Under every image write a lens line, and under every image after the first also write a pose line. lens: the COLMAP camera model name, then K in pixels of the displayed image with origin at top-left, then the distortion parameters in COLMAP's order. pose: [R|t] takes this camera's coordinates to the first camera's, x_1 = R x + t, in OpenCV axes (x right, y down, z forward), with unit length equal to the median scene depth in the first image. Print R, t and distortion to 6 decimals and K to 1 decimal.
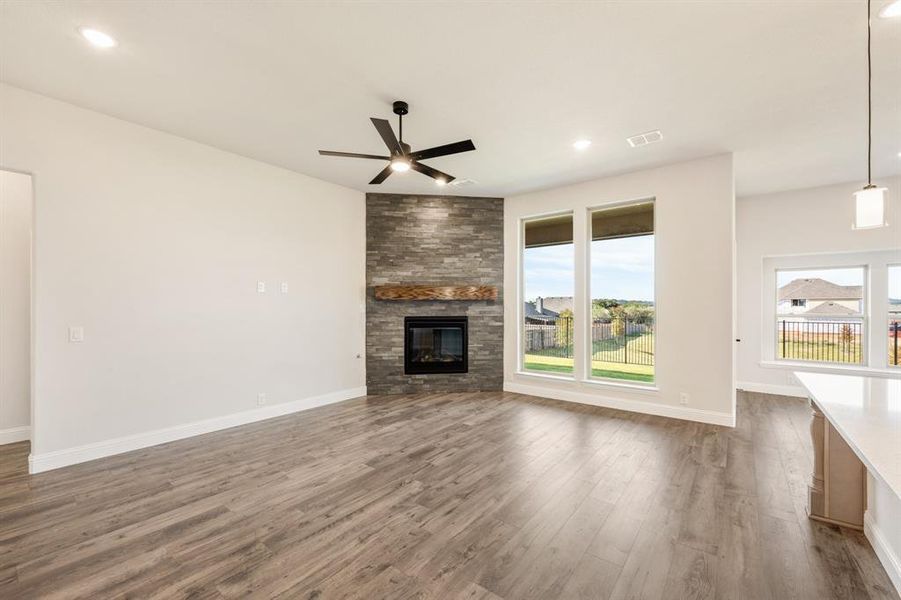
lens RADIAL K [[373.2, 0, 451.0], [0, 373.2, 306.9], [0, 0, 1]] dist [-0.001006, 0.000049]
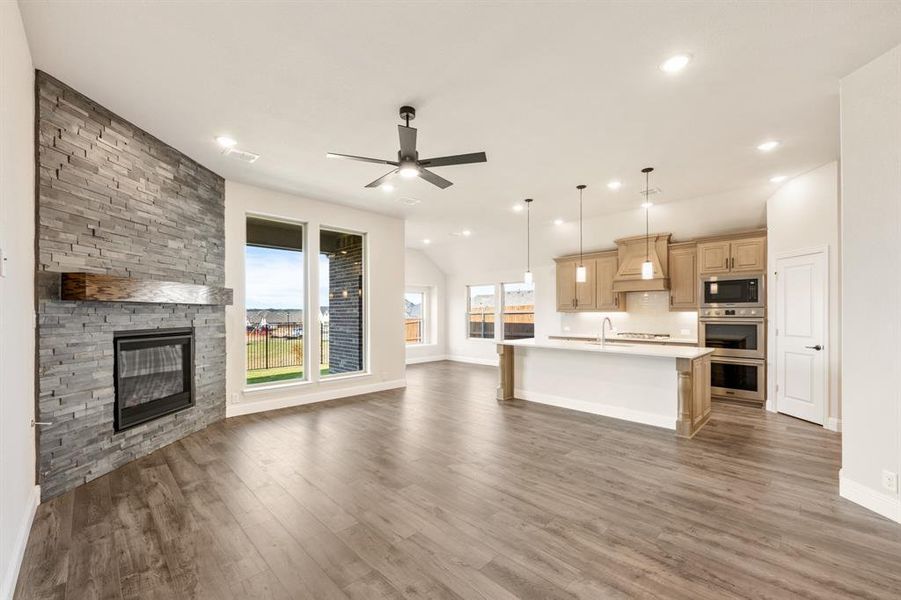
lens RADIAL K [[367.6, 0, 455.4], [0, 367.6, 313.2], [0, 0, 1]] dist [-0.000985, -0.000125]
pose [[0.122033, -0.000267, 0.992526, -0.606563], [0.001174, 0.999999, 0.000124, -0.001225], [-0.992525, 0.001150, 0.122033, 0.421499]]
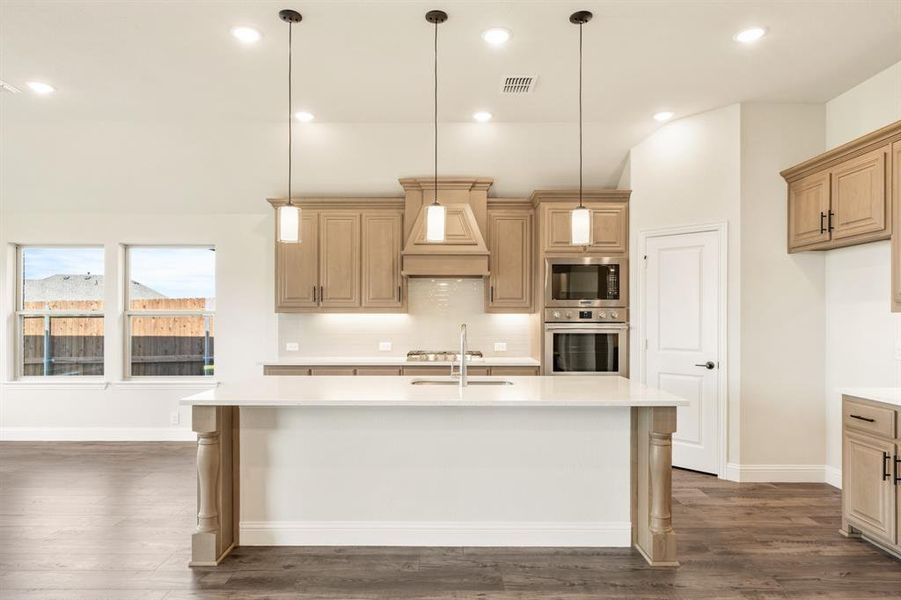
lens RADIAL K [[530.3, 0, 449.2], [0, 530.3, 313.8], [0, 0, 1]] dist [-0.002574, -0.000584]
pose [[-0.612493, 0.002363, 0.790472, -0.132712], [-0.001924, 0.999988, -0.004480, 0.000233], [-0.790473, -0.004264, -0.612481, 0.545462]]
